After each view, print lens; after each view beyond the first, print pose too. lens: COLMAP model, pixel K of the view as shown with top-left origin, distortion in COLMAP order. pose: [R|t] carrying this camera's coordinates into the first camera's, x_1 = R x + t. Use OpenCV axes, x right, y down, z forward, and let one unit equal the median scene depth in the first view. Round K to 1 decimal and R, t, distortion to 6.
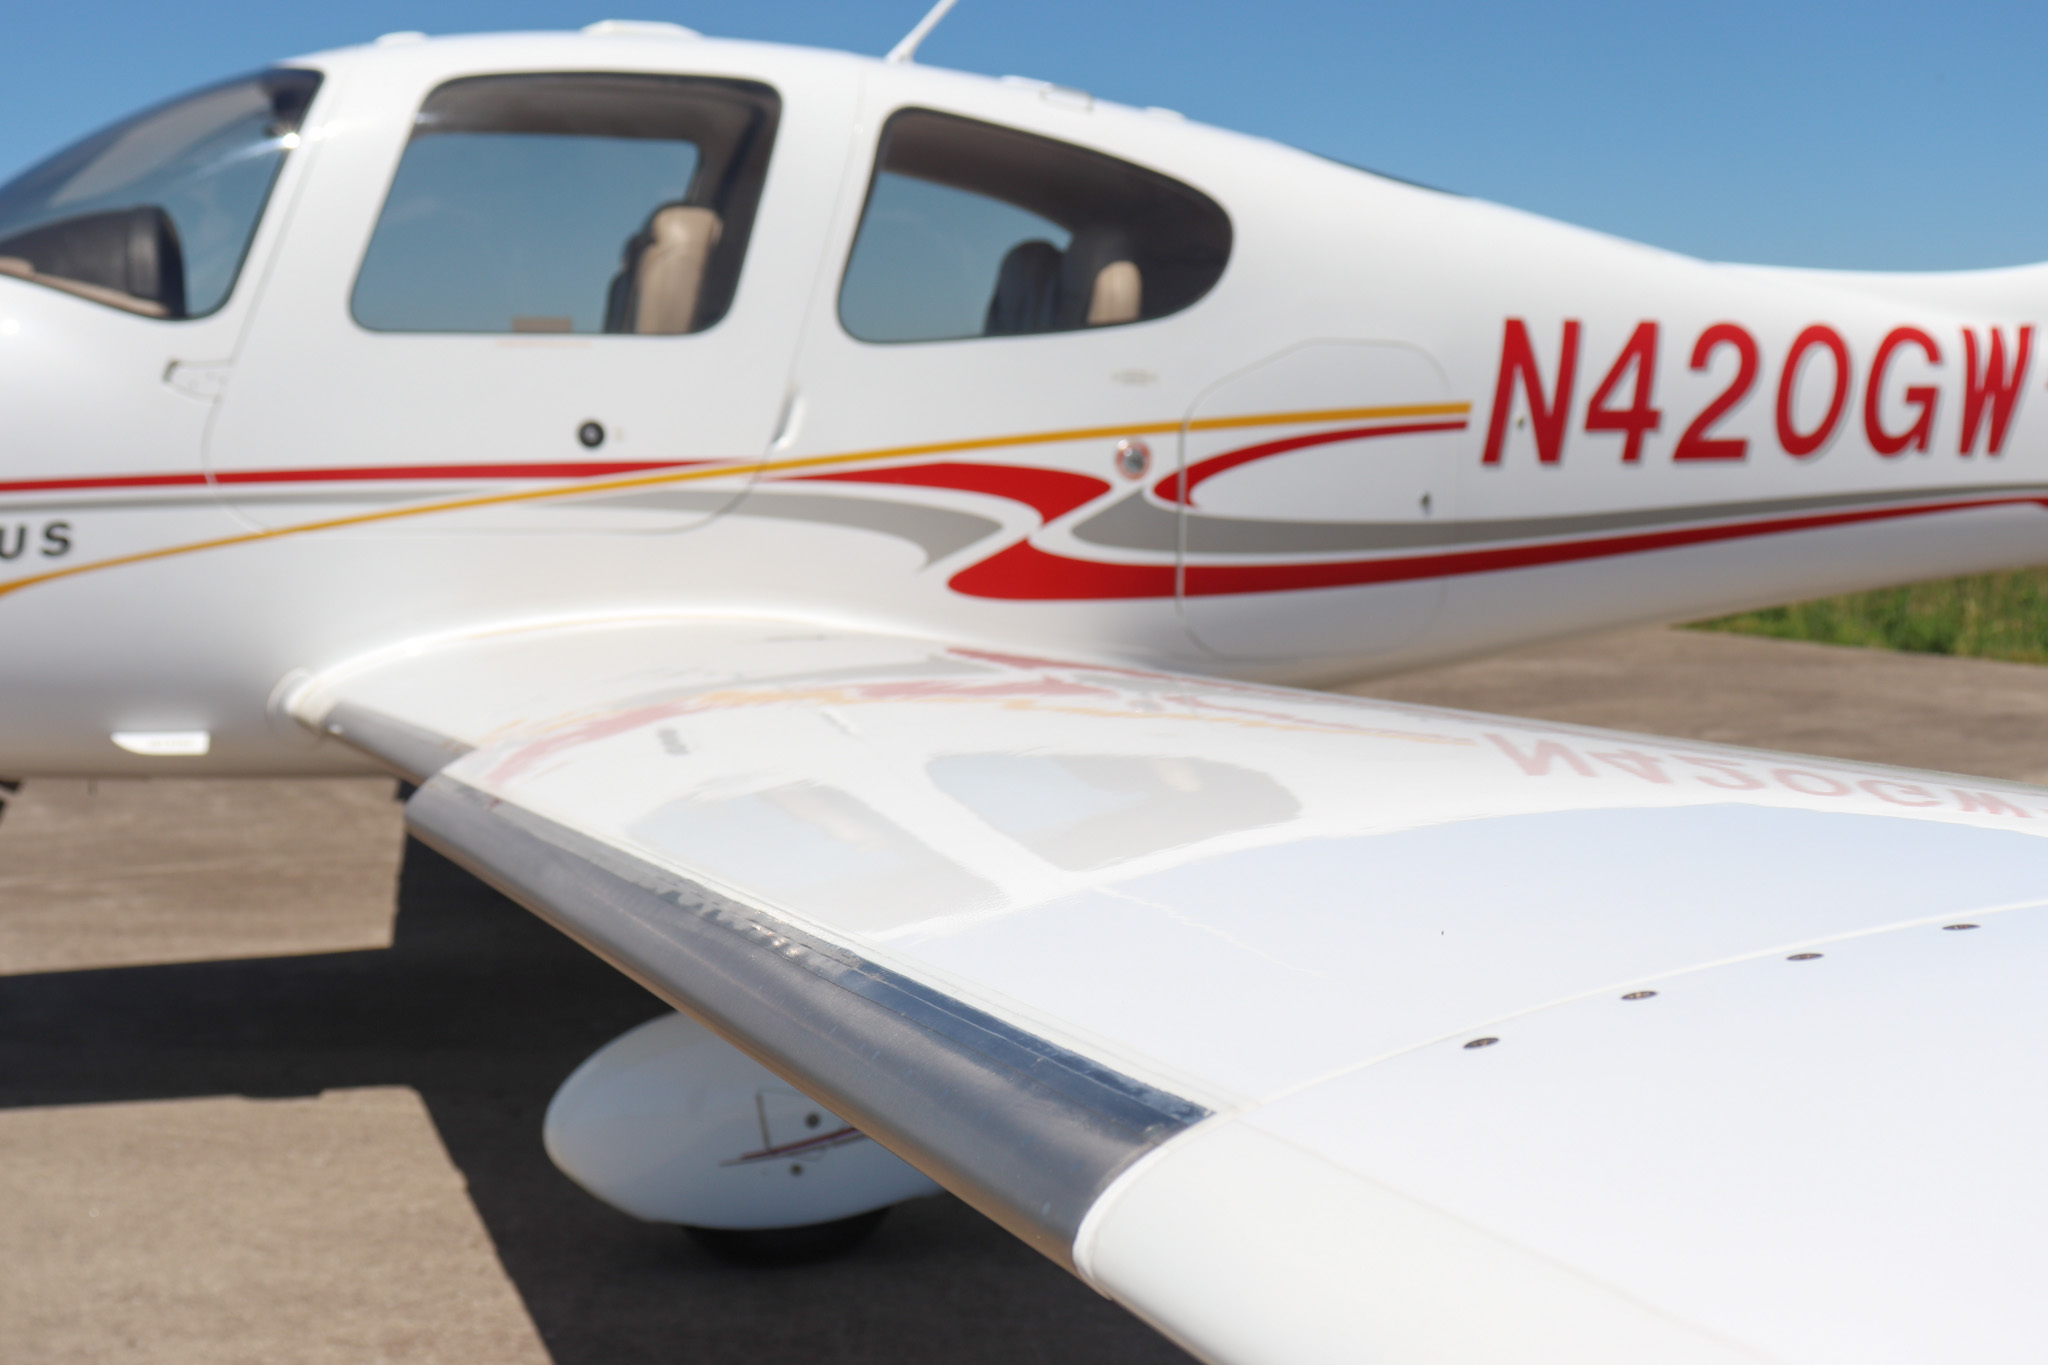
lens RADIAL K [[2754.8, 0, 1005.7], [0, 2754.8, 670.5], [0, 0, 1]] dist [0.031741, 0.000000]
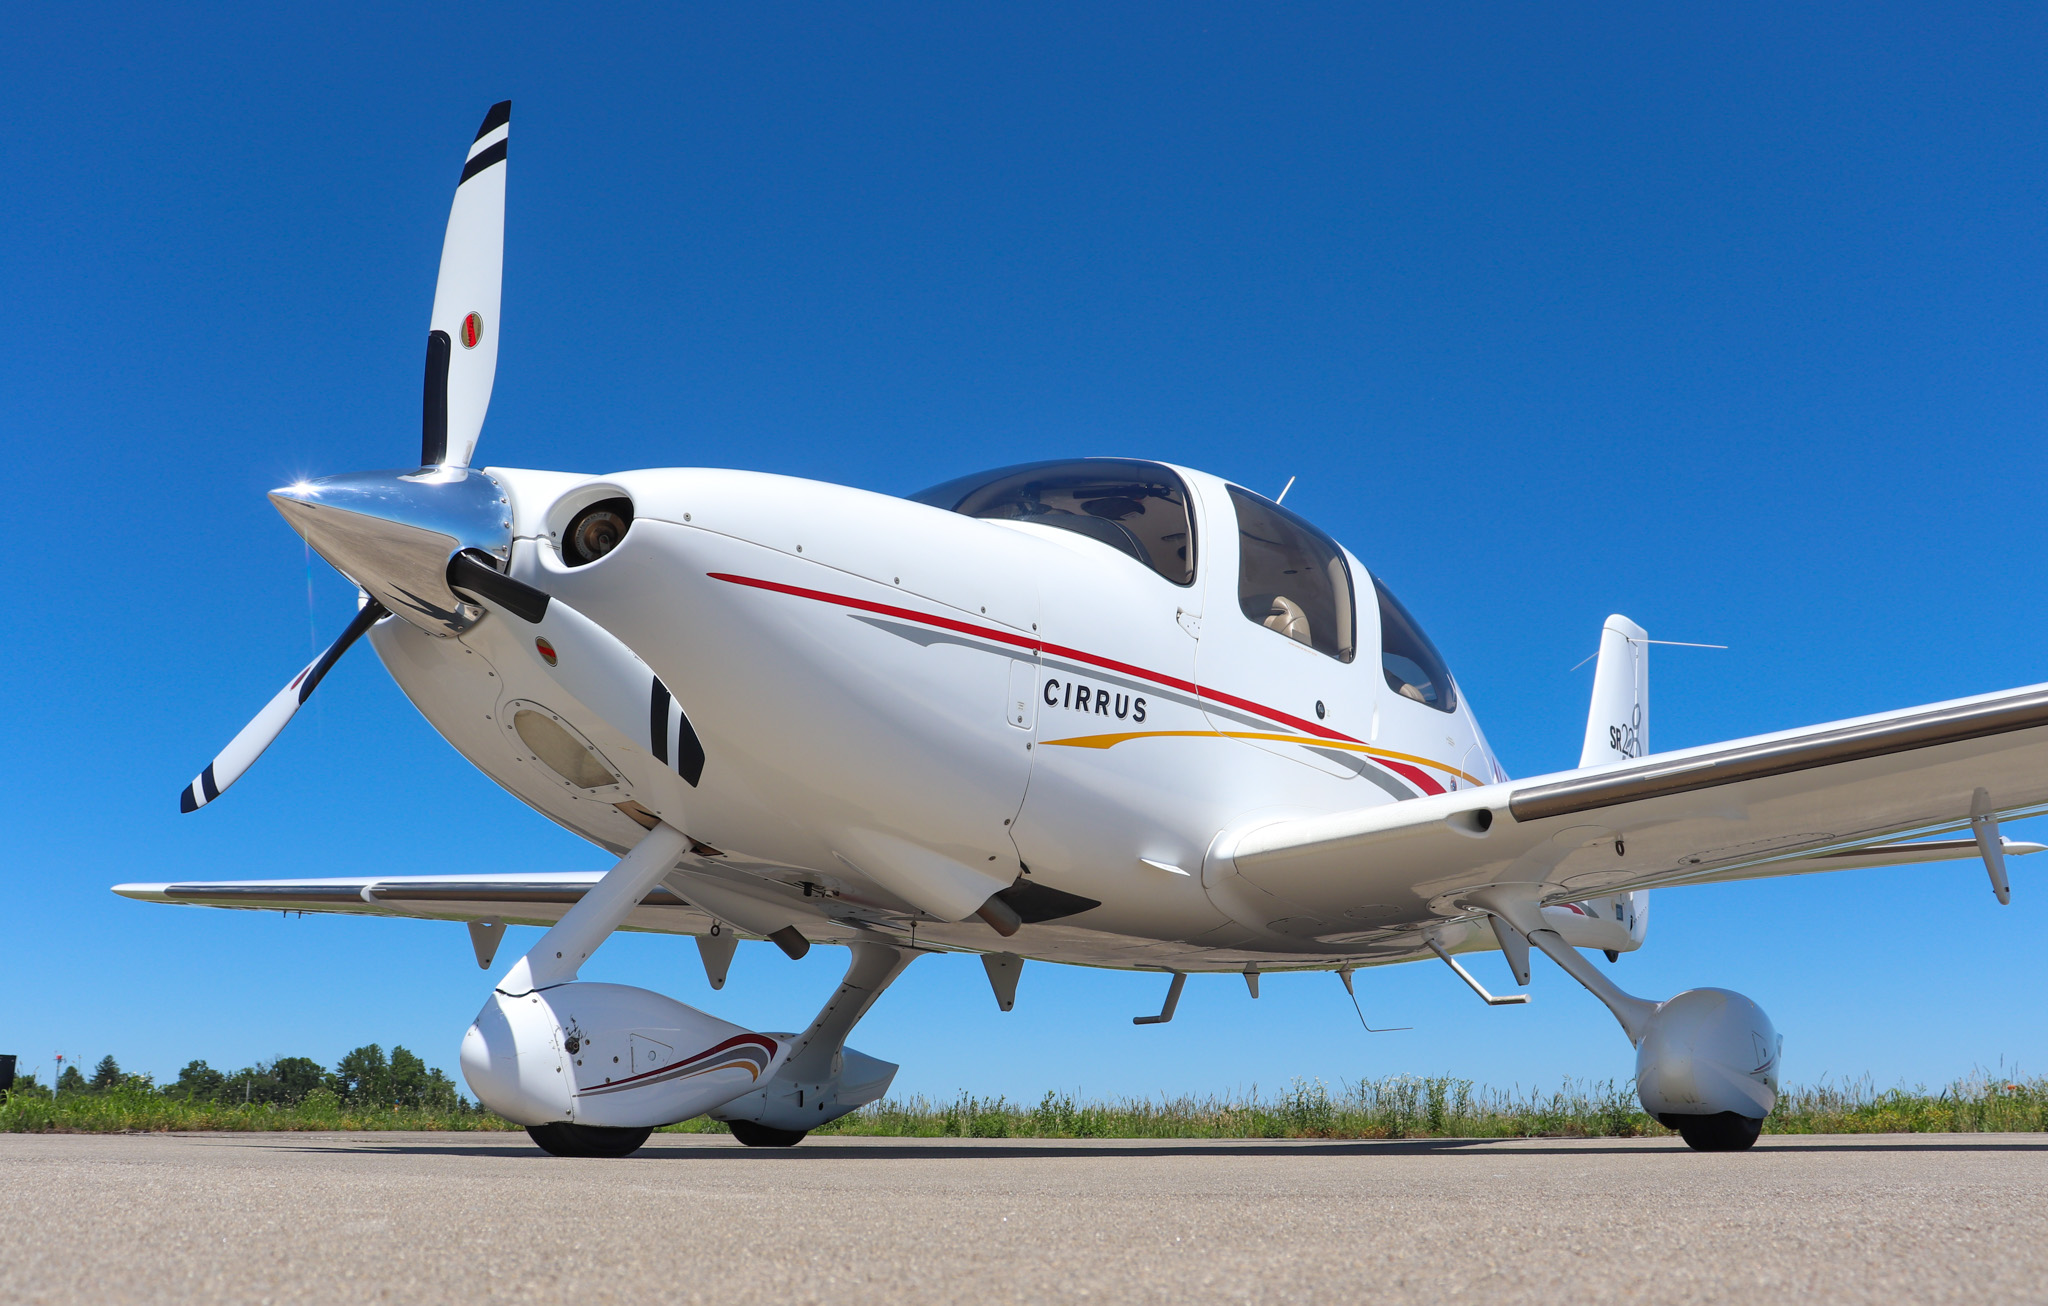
lens RADIAL K [[1855.8, 0, 1025.0], [0, 1855.8, 669.6], [0, 0, 1]] dist [-0.118114, 0.057978]
pose [[0.782583, 0.165288, 0.600203, -0.845791], [0.048593, 0.944950, -0.323585, 0.208018], [-0.620647, 0.282398, 0.731470, 0.299376]]
